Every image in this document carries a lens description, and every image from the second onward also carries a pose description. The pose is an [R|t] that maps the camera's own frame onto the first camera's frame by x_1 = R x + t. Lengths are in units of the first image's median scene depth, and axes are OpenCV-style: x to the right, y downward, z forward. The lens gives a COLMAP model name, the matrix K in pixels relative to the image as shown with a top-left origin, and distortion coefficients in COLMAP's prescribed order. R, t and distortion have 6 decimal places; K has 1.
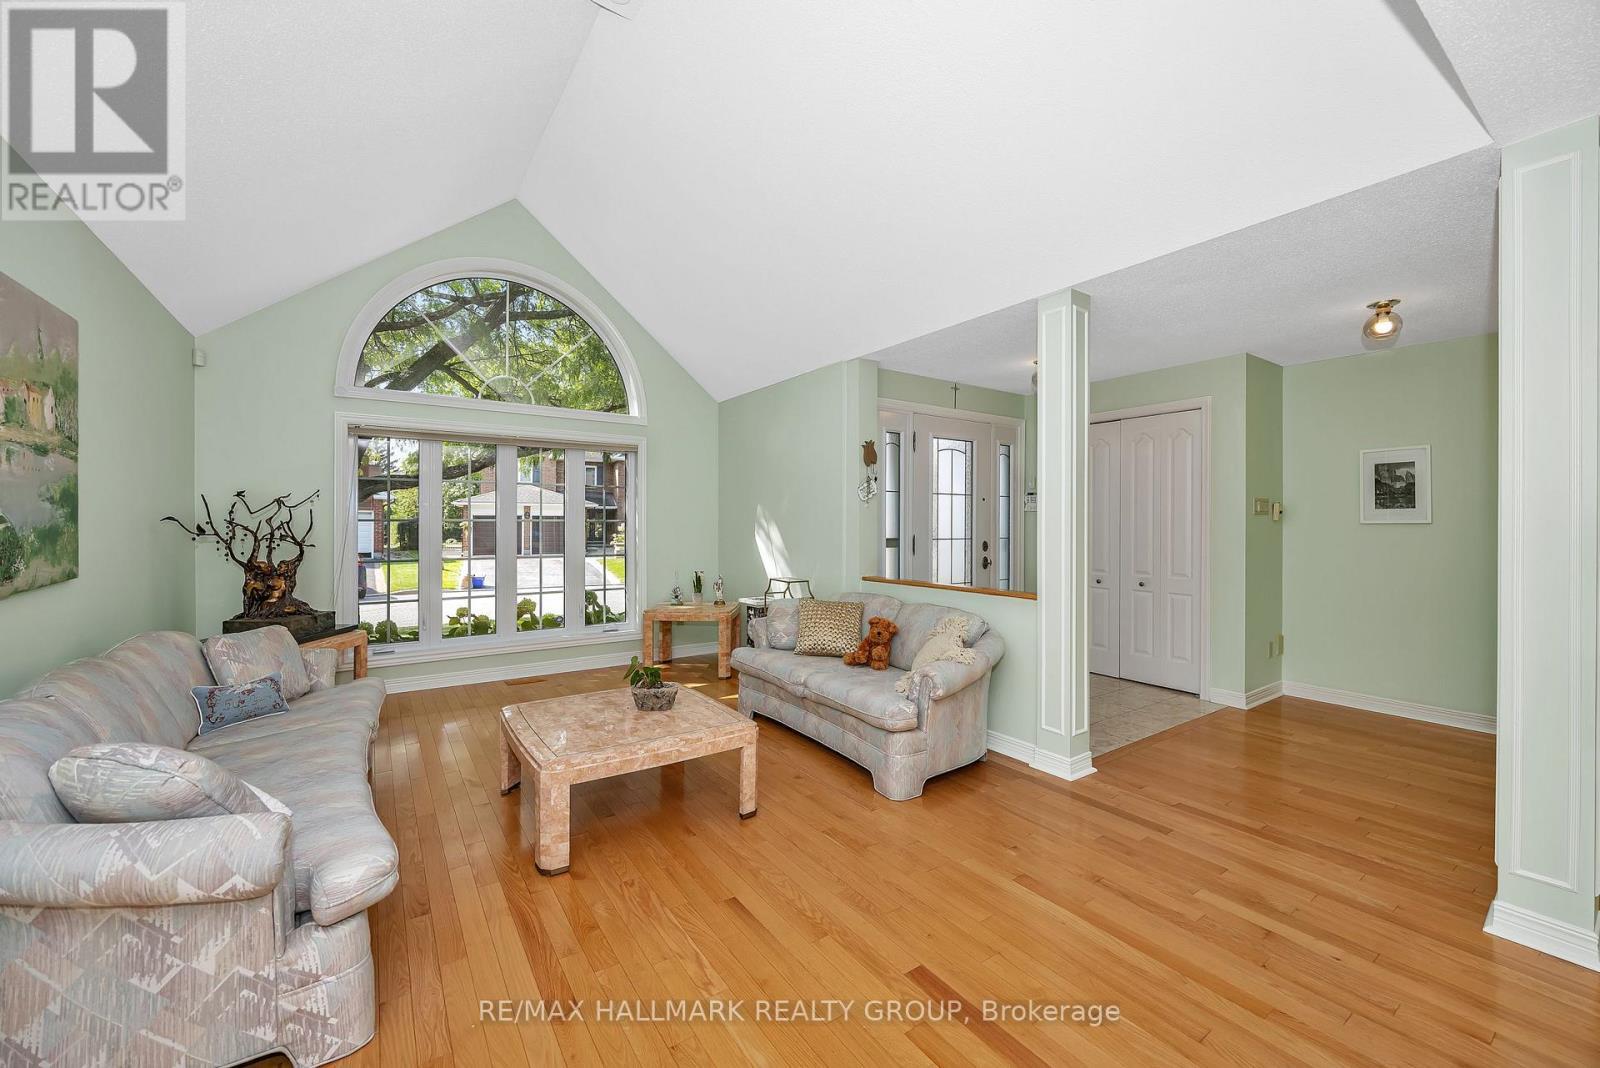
lens RADIAL K [[610.6, 0, 787.7], [0, 610.6, 522.1], [0, 0, 1]] dist [-0.004022, -0.000041]
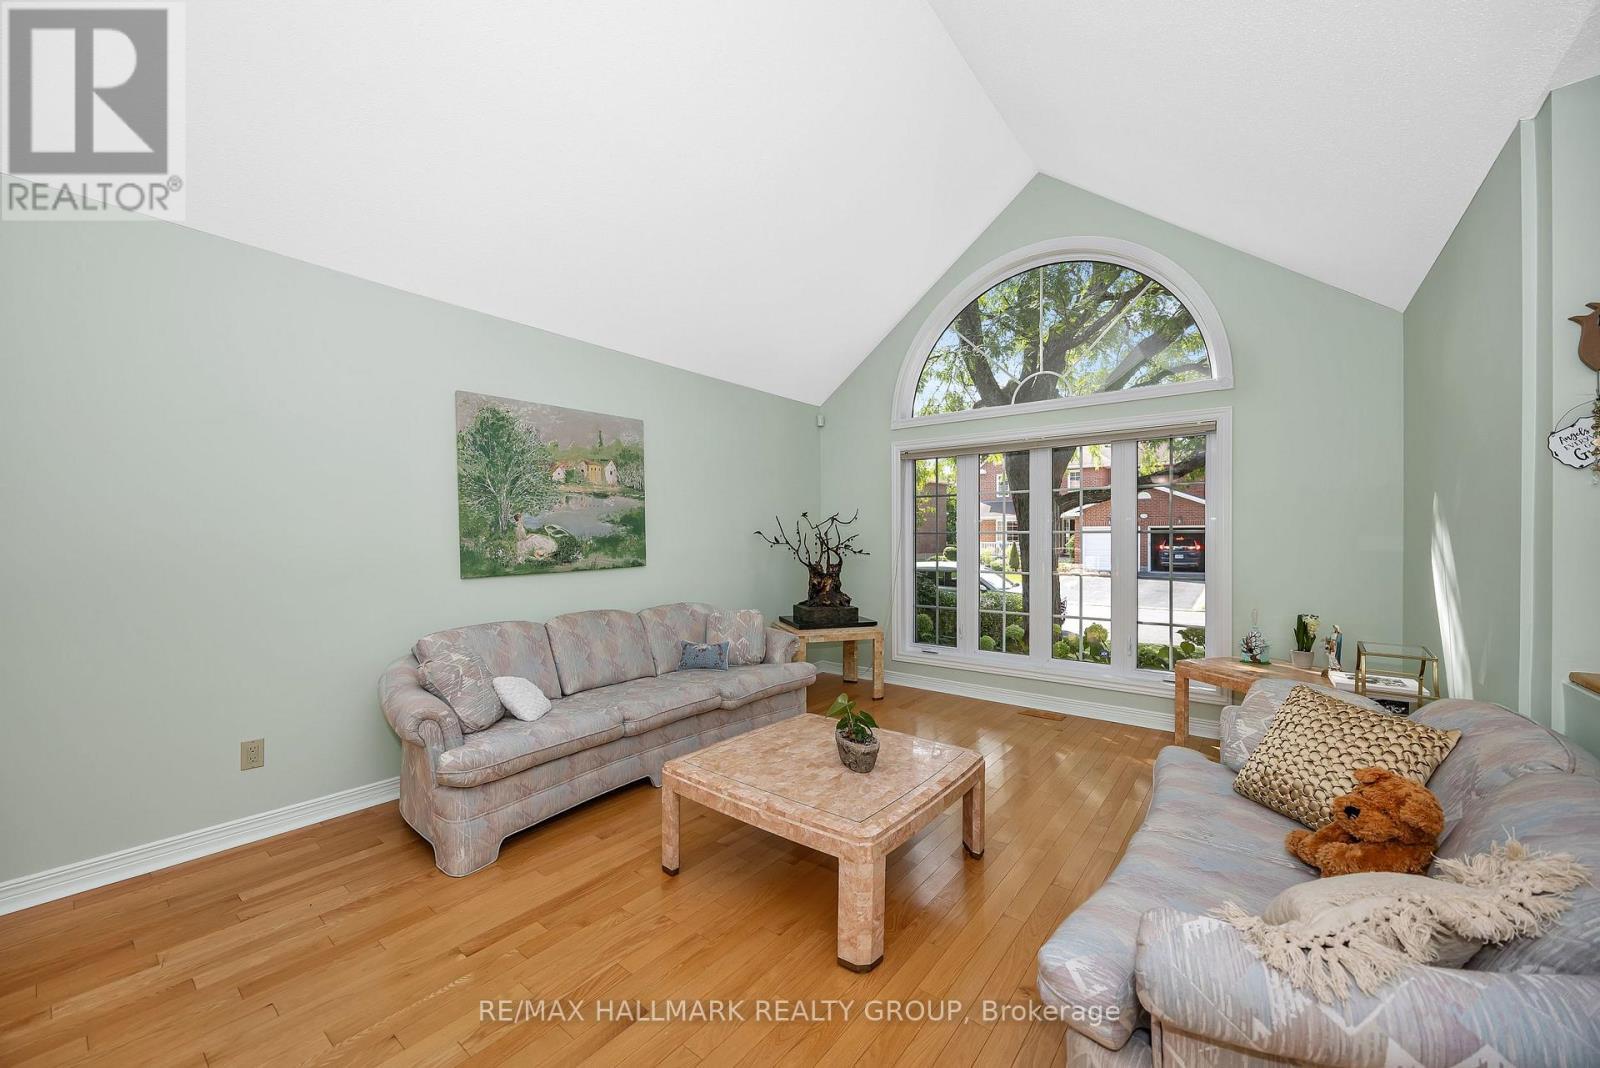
lens RADIAL K [[610.6, 0, 807.7], [0, 610.6, 536.0], [0, 0, 1]] dist [-0.004022, -0.000041]
pose [[0.309622, -0.009359, -0.950814, 0.415373], [0.003369, 0.999956, -0.008746, 0.013953], [0.950854, -0.000495, 0.309640, 0.566131]]
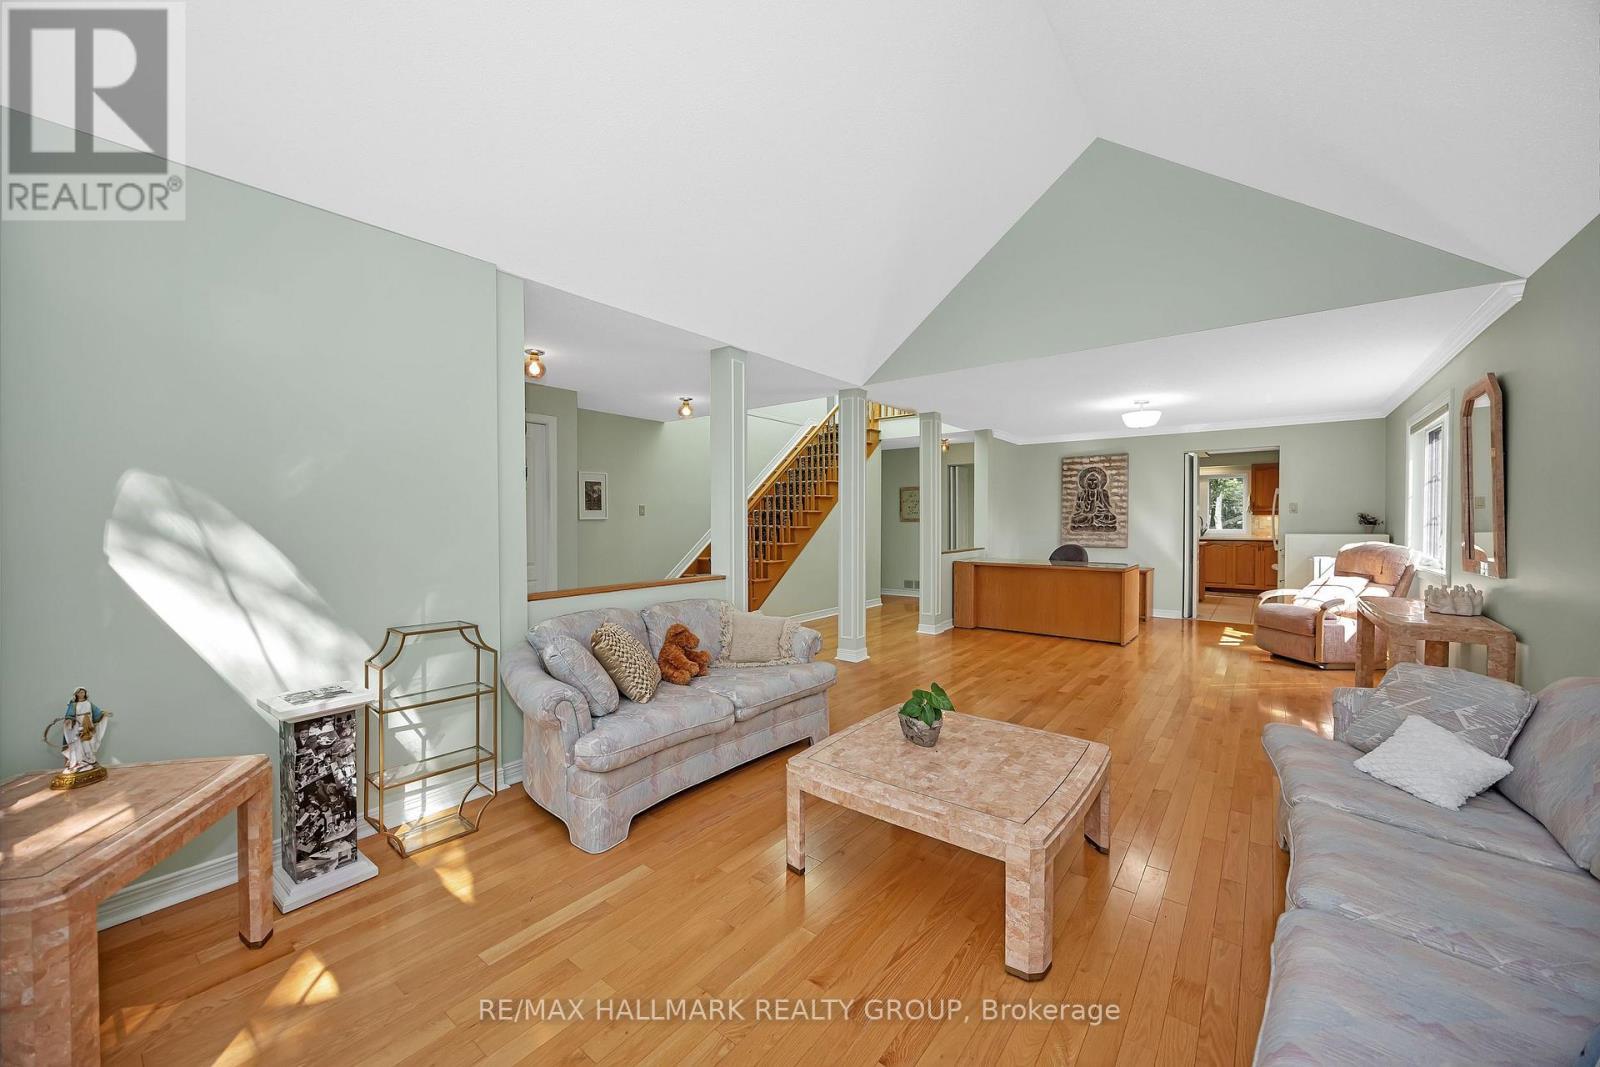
lens RADIAL K [[573.8, 0, 793.8], [0, 573.8, 532.8], [0, 0, 1]] dist [0.000295, 0.000002]
pose [[-0.266860, -0.025129, 0.963408, -0.759735], [-0.002020, 0.999672, 0.025516, -0.003107], [-0.963733, 0.004863, -0.266823, 1.124003]]
